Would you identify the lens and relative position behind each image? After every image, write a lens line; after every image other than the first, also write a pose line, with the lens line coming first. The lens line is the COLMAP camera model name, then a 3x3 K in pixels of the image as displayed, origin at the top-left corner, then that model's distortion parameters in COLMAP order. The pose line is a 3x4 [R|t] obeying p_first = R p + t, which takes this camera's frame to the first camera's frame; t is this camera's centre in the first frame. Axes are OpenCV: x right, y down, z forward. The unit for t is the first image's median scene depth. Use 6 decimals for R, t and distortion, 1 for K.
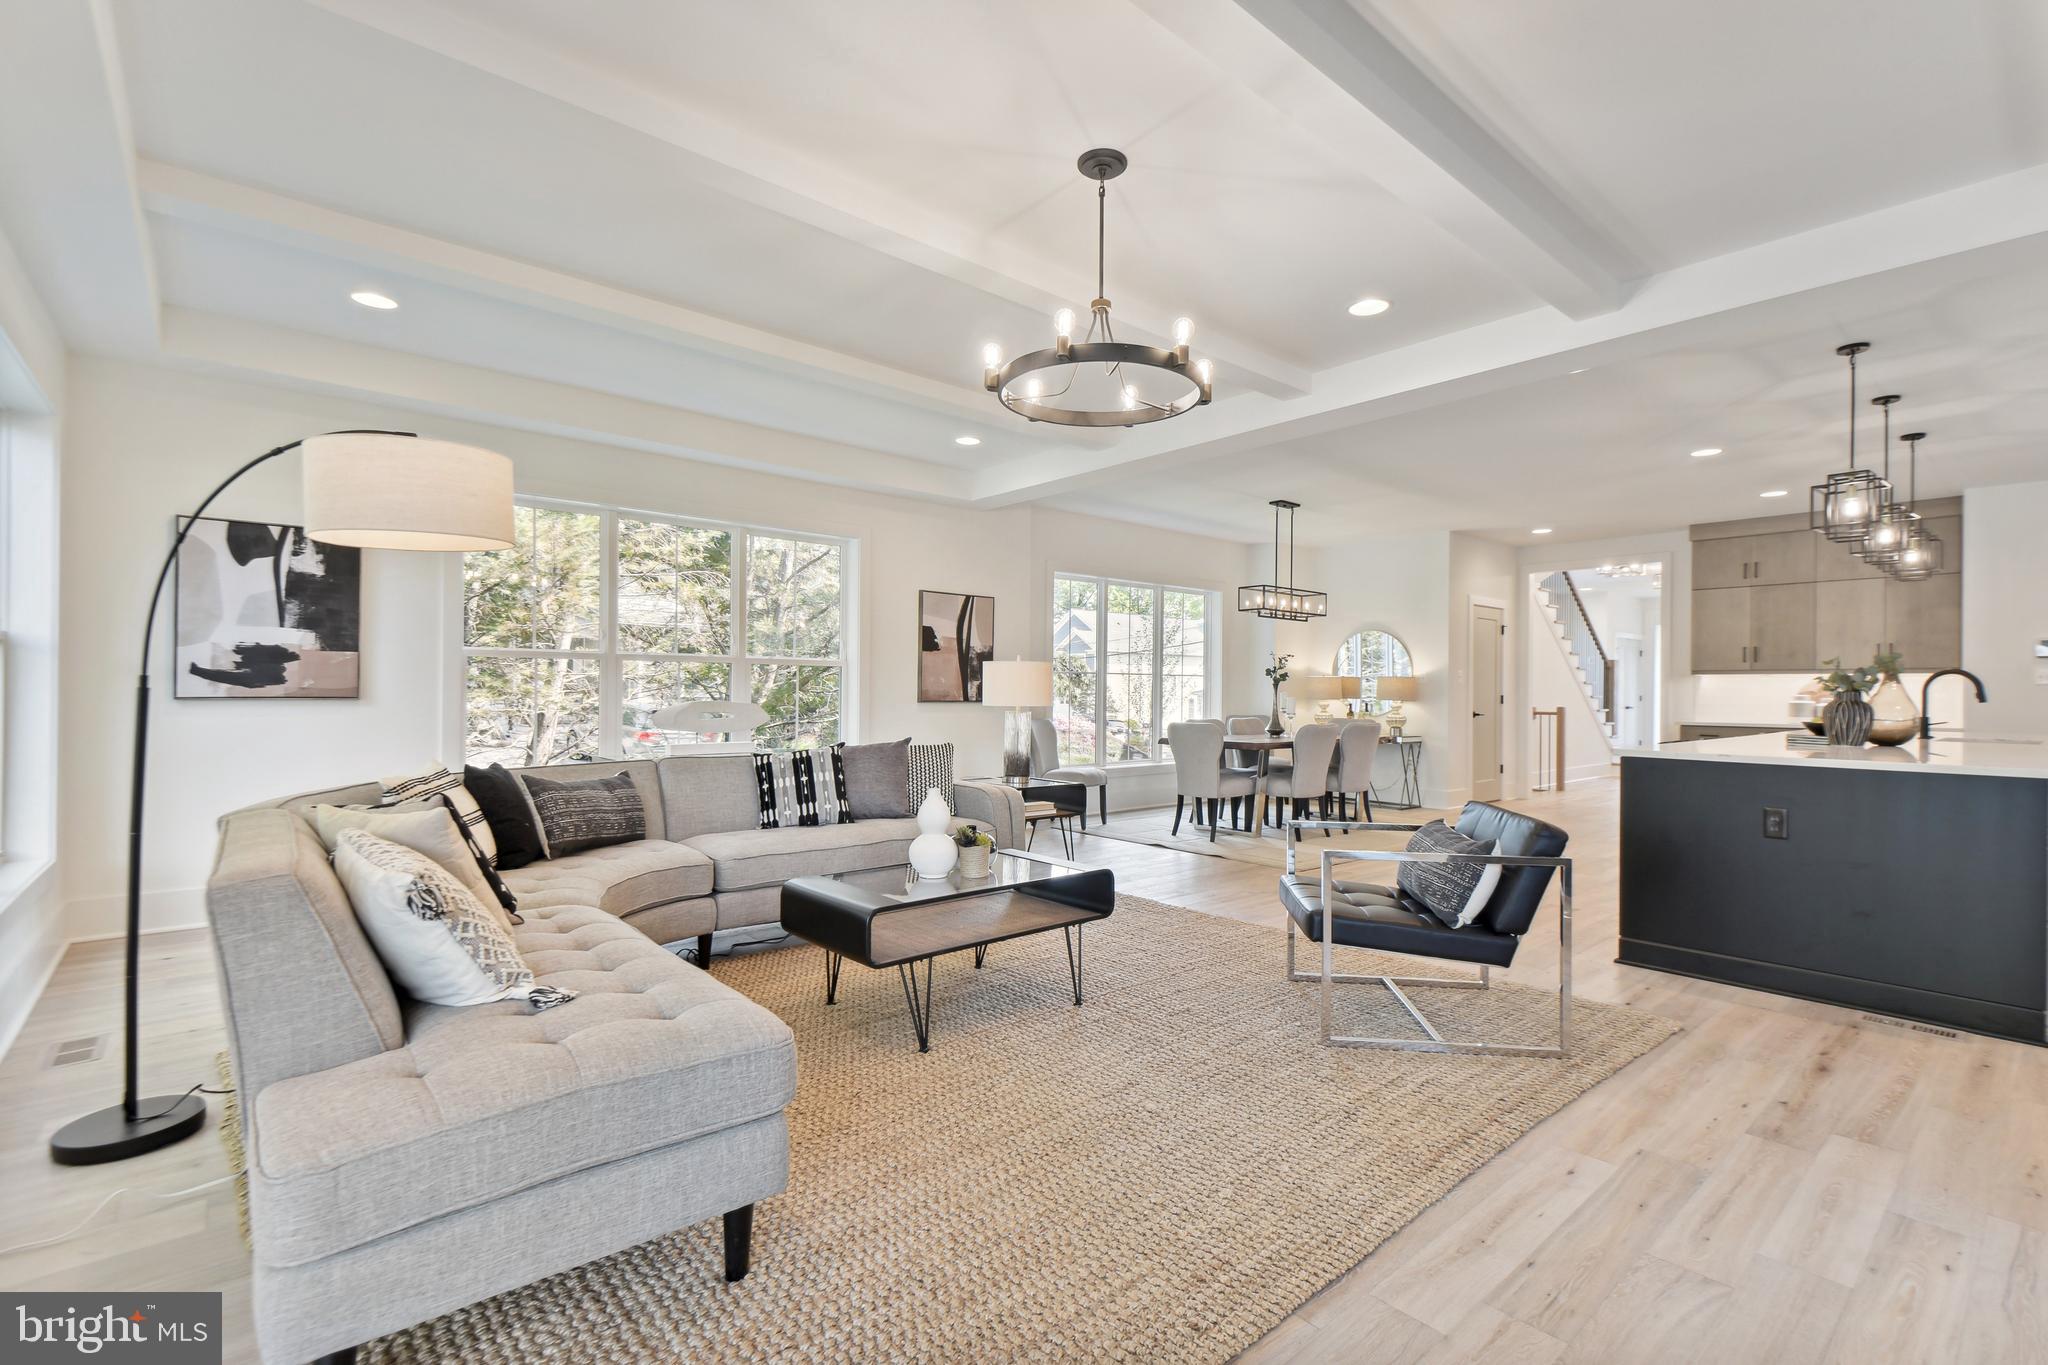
lens RADIAL K [[926.0, 0, 1024.0], [0, 926.0, 682.5], [0, 0, 1]] dist [0.031590, -0.026939]
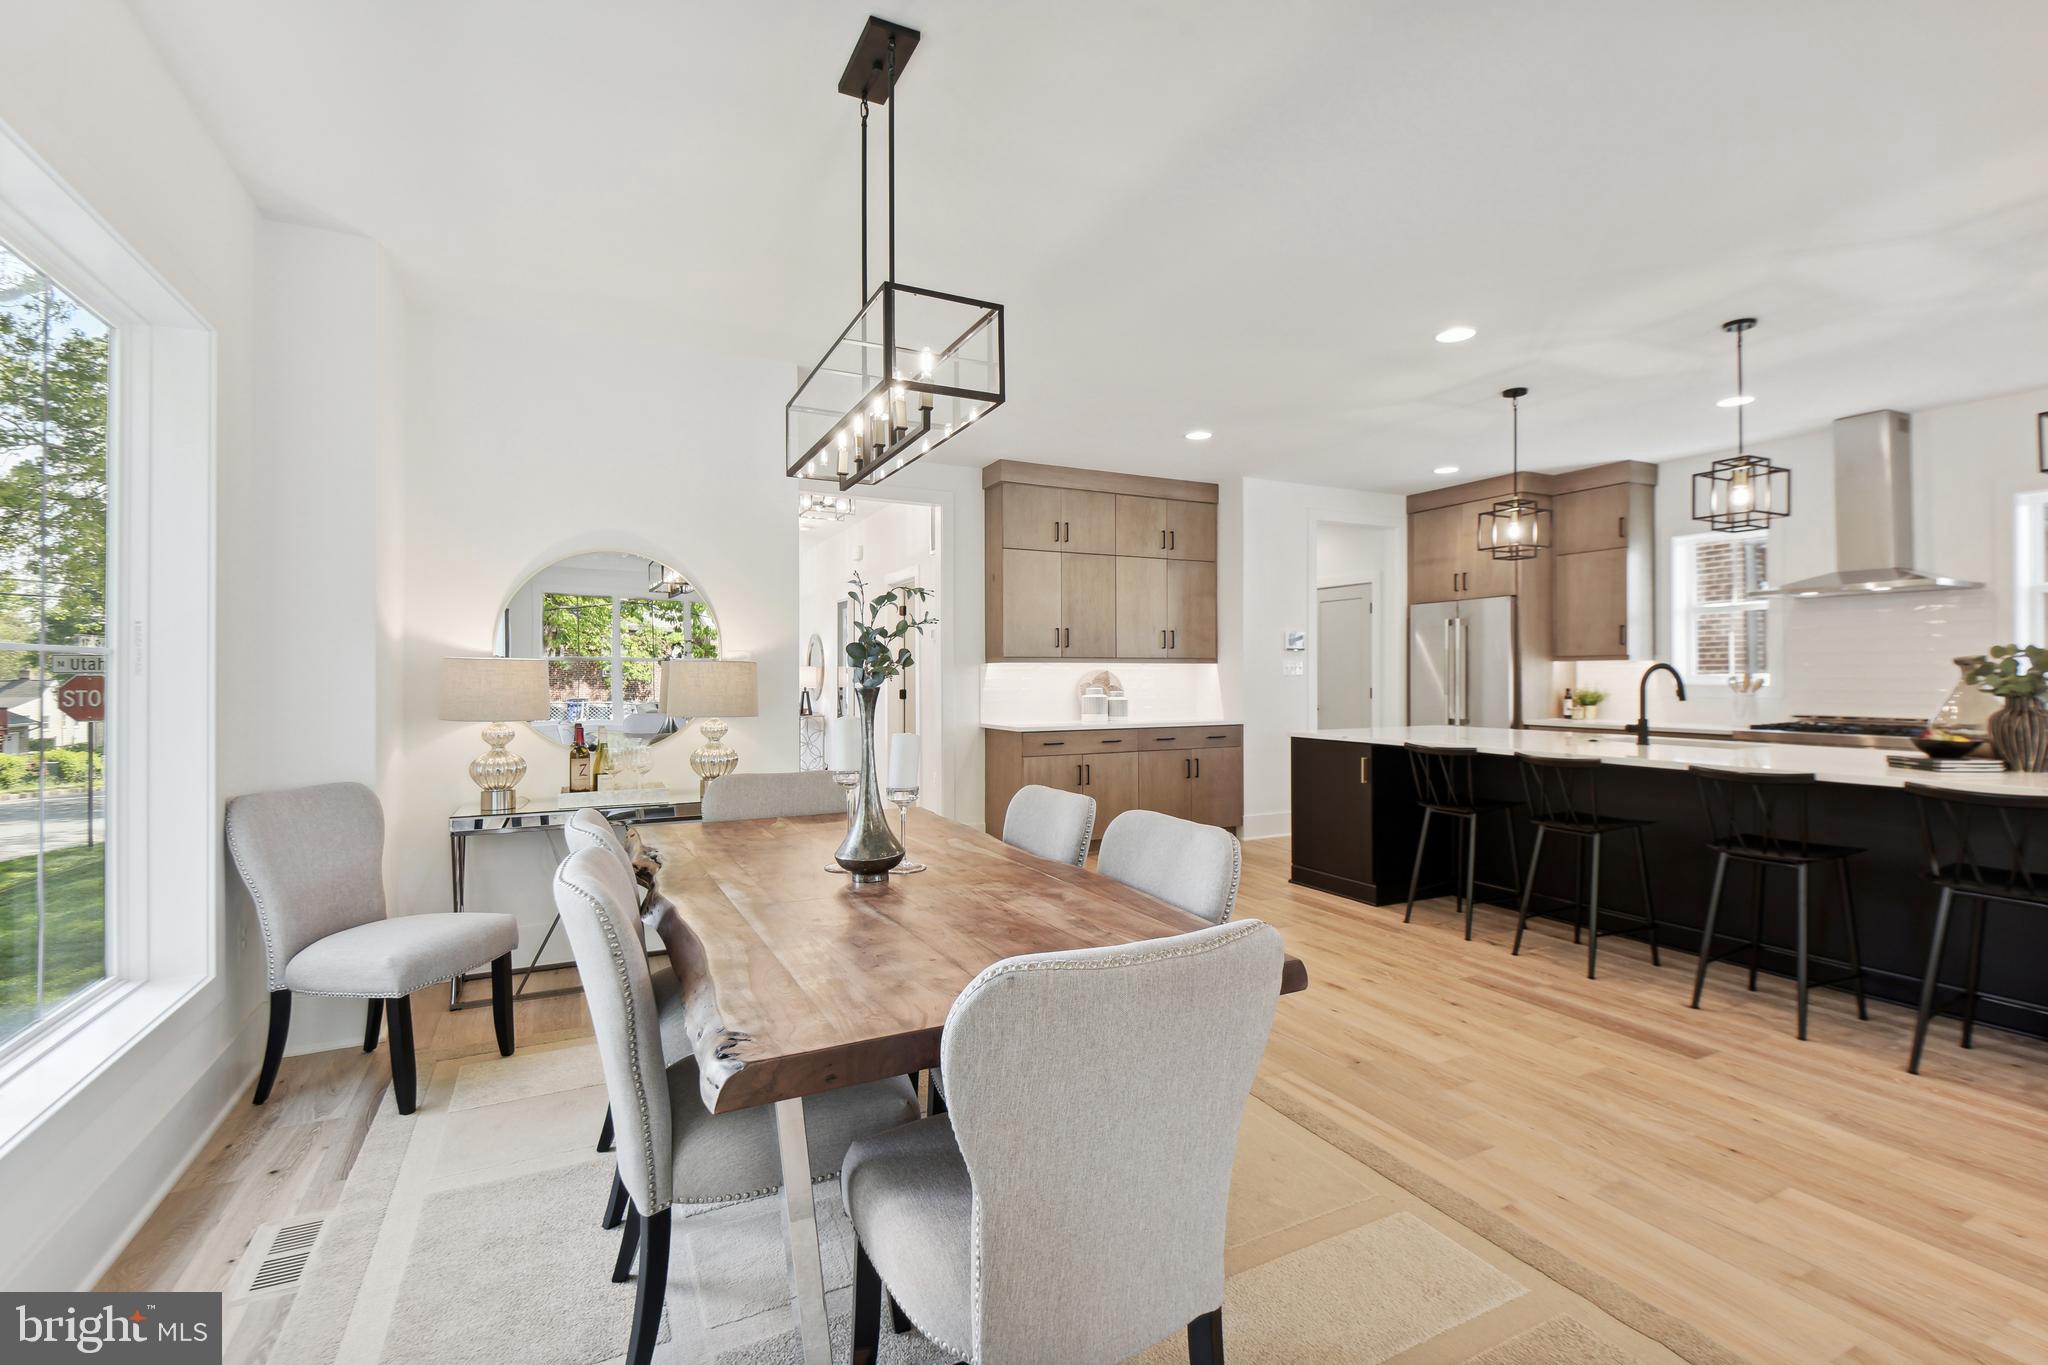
lens RADIAL K [[926.0, 0, 1024.0], [0, 926.0, 682.5], [0, 0, 1]] dist [0.031590, -0.026939]
pose [[0.246498, -0.014672, 0.969032, 0.005445], [-0.003778, 0.999863, 0.016100, -0.008419], [-0.969136, -0.007630, 0.246409, 1.511882]]
